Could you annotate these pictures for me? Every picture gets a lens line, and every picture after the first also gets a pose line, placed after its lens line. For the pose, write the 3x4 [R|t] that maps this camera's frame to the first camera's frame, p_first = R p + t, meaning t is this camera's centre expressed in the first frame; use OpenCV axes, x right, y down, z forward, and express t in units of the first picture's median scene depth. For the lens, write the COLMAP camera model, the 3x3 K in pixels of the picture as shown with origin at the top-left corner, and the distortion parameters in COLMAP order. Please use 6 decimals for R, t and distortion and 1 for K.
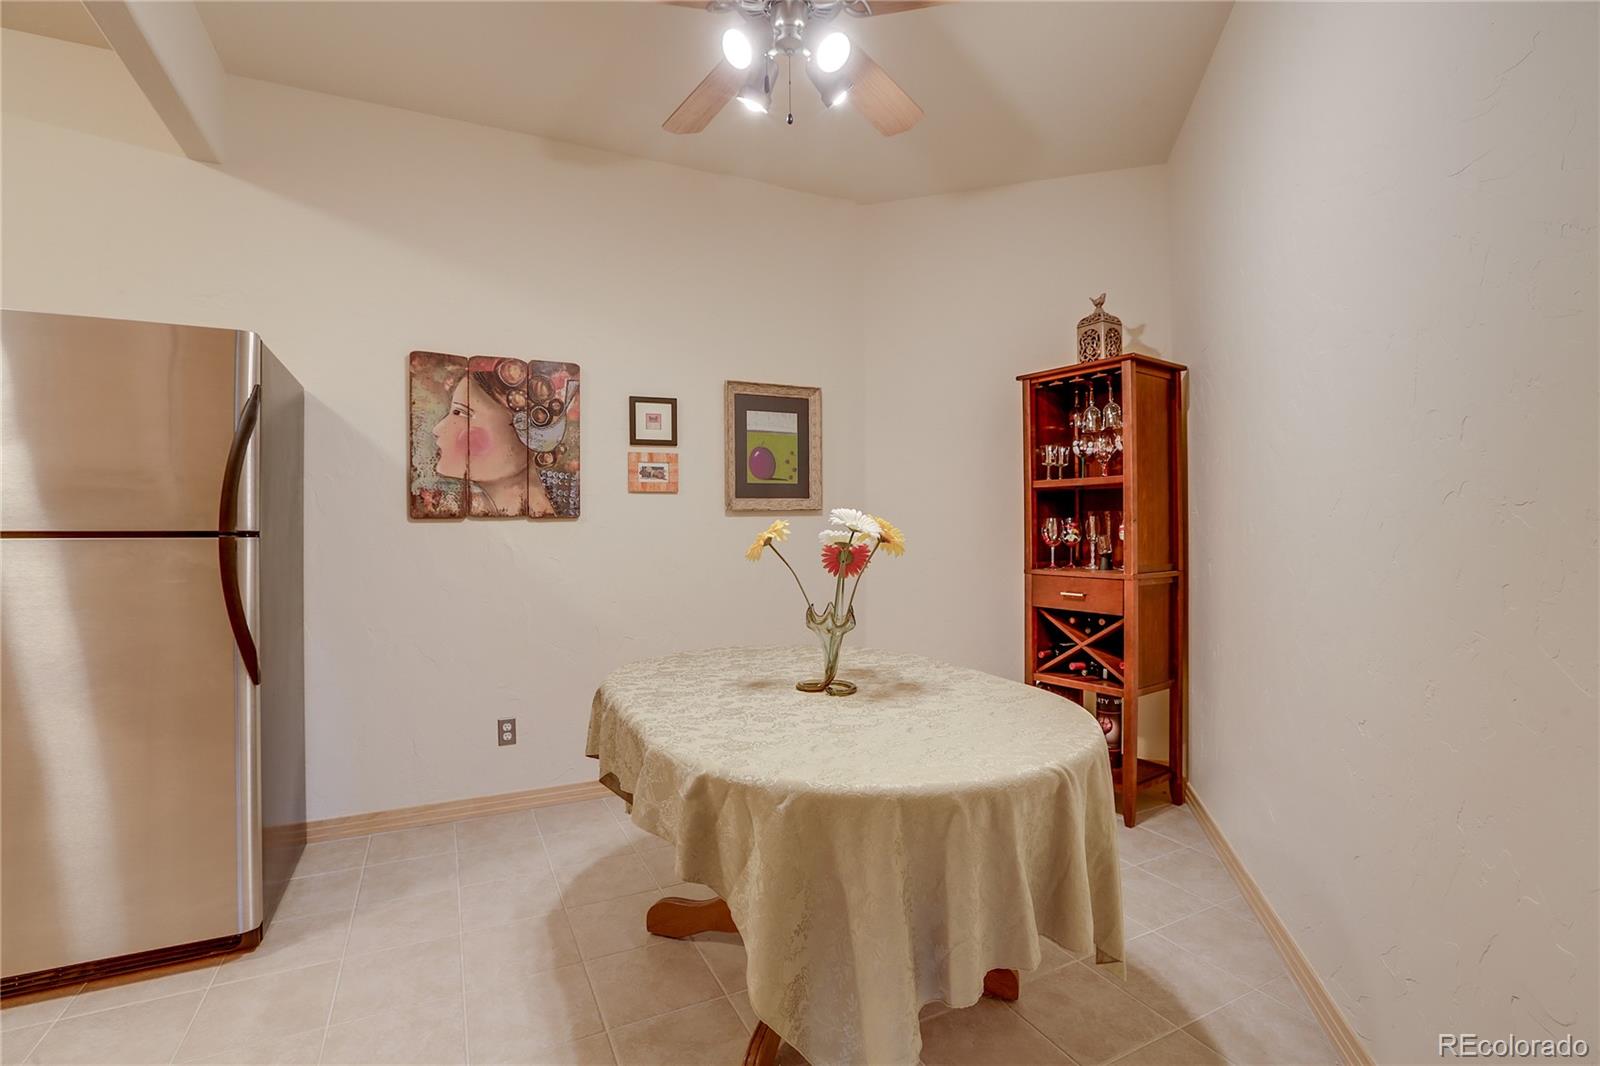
lens RADIAL K [[714.9, 0, 794.4], [0, 714.9, 532.6], [0, 0, 1]] dist [-0.030264, 0.004755]
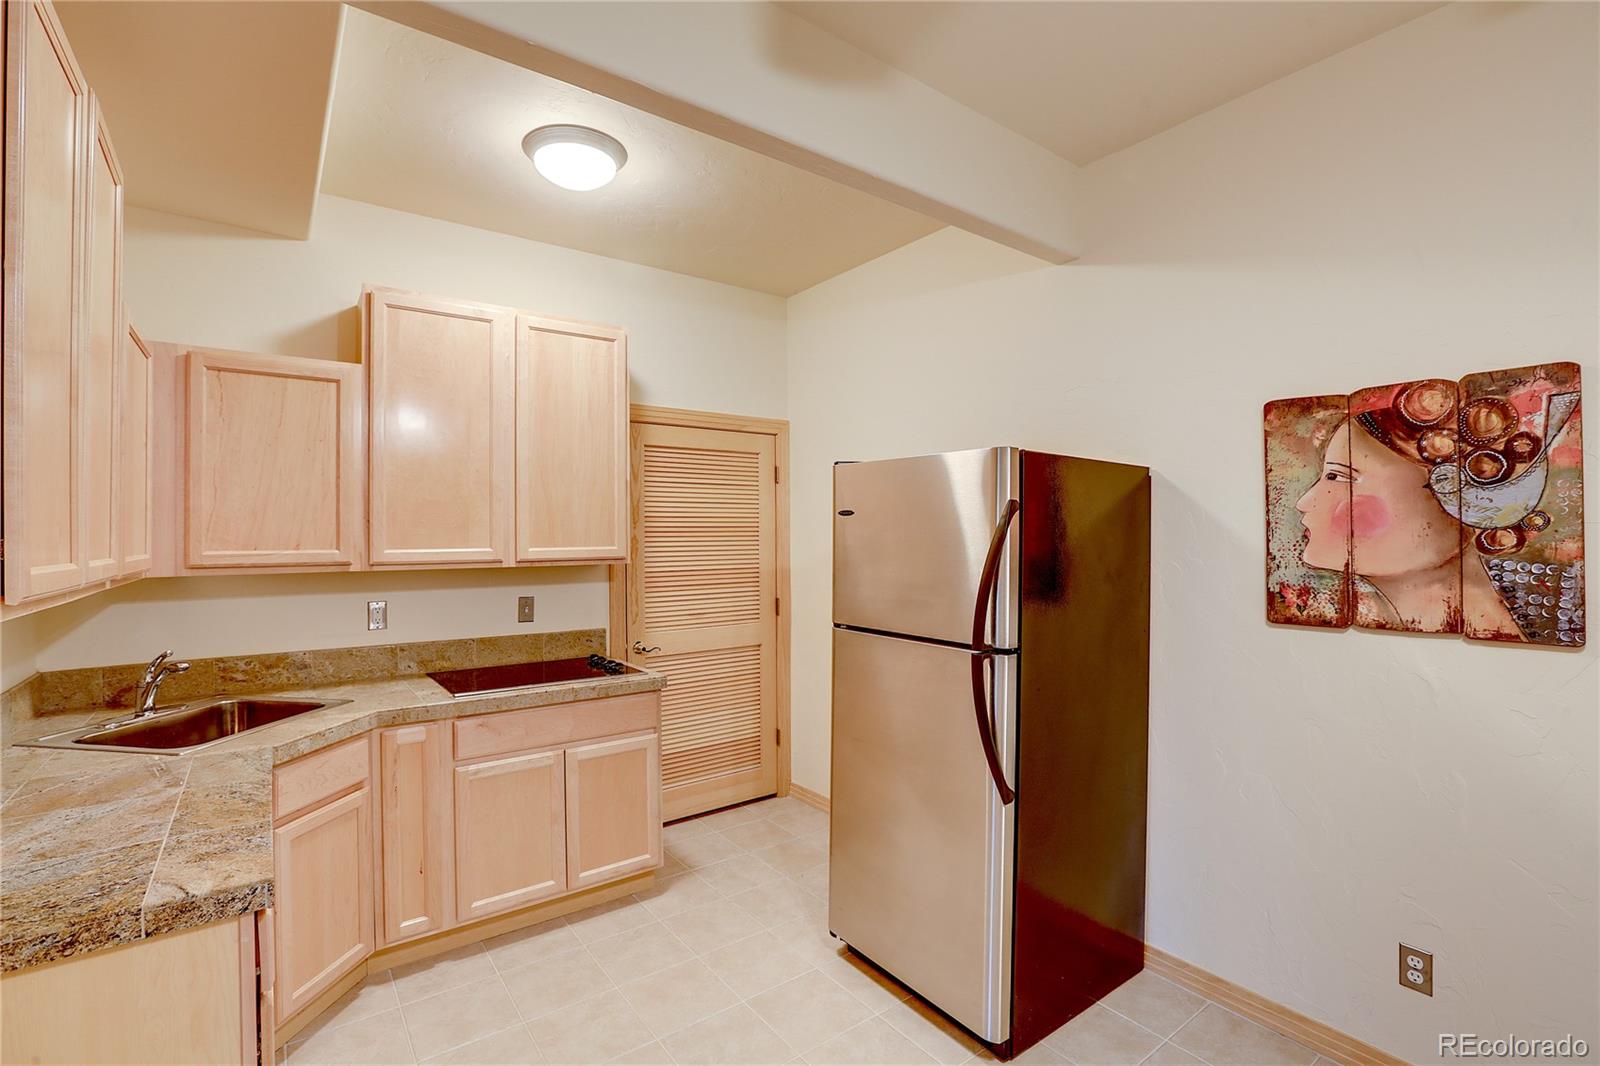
lens RADIAL K [[714.9, 0, 793.3], [0, 714.9, 522.4], [0, 0, 1]] dist [-0.030264, 0.004755]
pose [[0.173795, 0.000423, -0.984782, 0.111121], [-0.002187, 0.999998, 0.000043, -0.120124], [0.984780, 0.002146, 0.173795, 0.348847]]
